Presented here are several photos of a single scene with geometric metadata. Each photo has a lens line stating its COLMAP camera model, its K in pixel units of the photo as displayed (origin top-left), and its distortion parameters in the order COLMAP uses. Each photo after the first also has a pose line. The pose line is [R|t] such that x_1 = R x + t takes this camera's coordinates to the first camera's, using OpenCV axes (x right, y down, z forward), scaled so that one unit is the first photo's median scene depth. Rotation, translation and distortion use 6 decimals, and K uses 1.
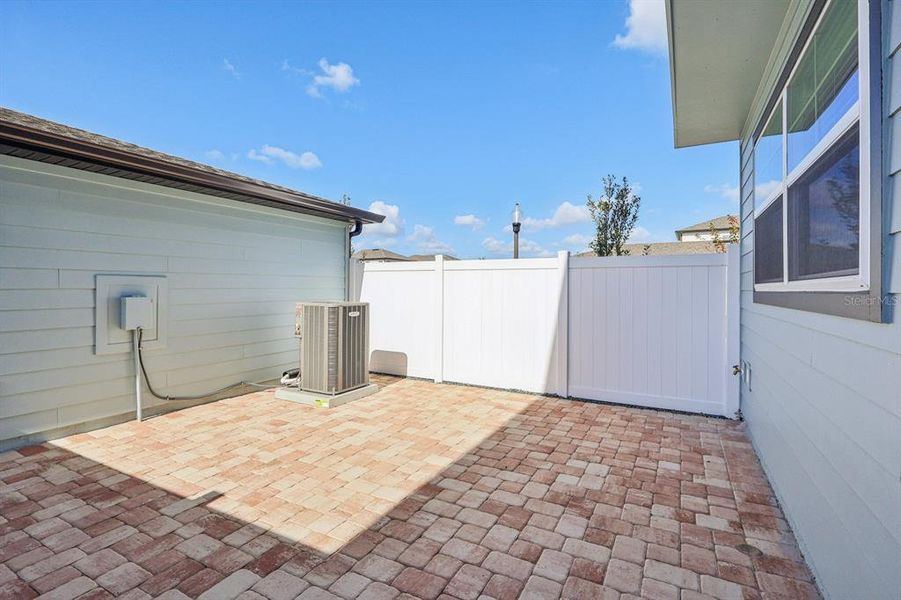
lens RADIAL K [[425.5, 0, 449.4], [0, 425.5, 291.4], [0, 0, 1]] dist [-0.002821, -0.000418]
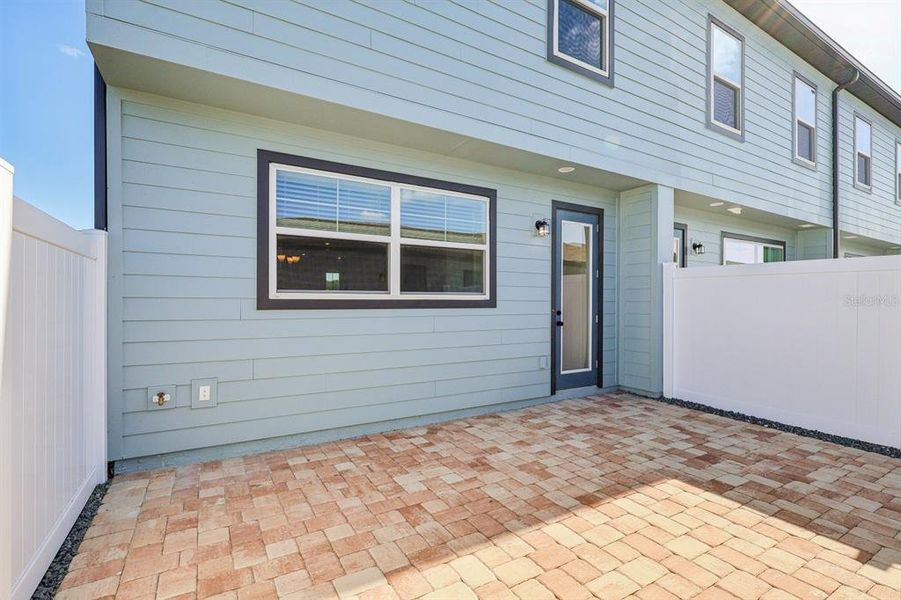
lens RADIAL K [[416.7, 0, 450.5], [0, 416.7, 300.0], [0, 0, 1]] dist [-0.007607, 0.000199]
pose [[-0.864165, -0.007391, 0.503154, -0.257896], [-0.005802, 0.999972, 0.004725, -0.007558], [-0.503175, 0.001164, -0.864184, 2.057265]]
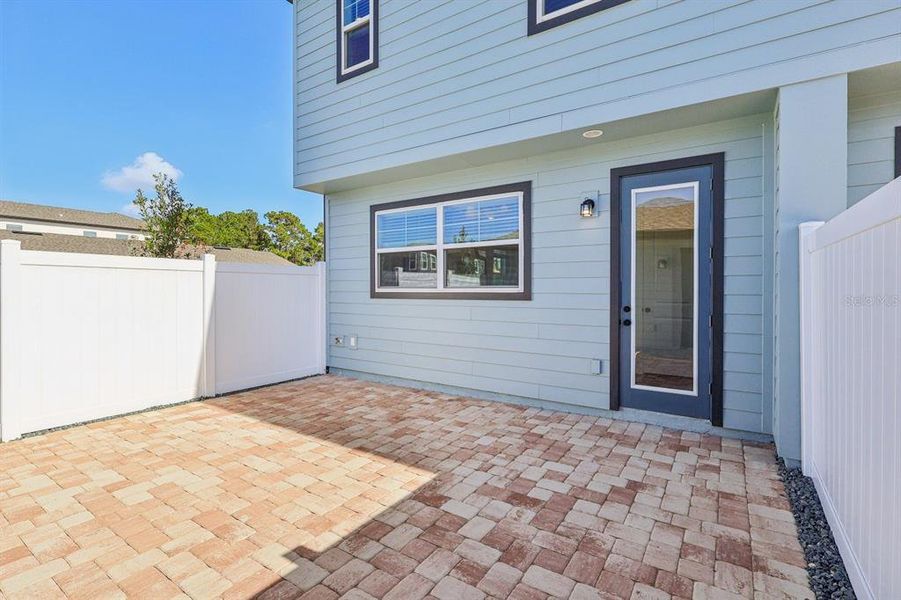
lens RADIAL K [[425.5, 0, 449.4], [0, 425.5, 291.4], [0, 0, 1]] dist [-0.002821, -0.000418]
pose [[0.085622, -0.011717, 0.996259, -1.329812], [0.006621, 0.999915, 0.011191, -0.028035], [-0.996306, 0.005638, 0.085692, 0.631067]]
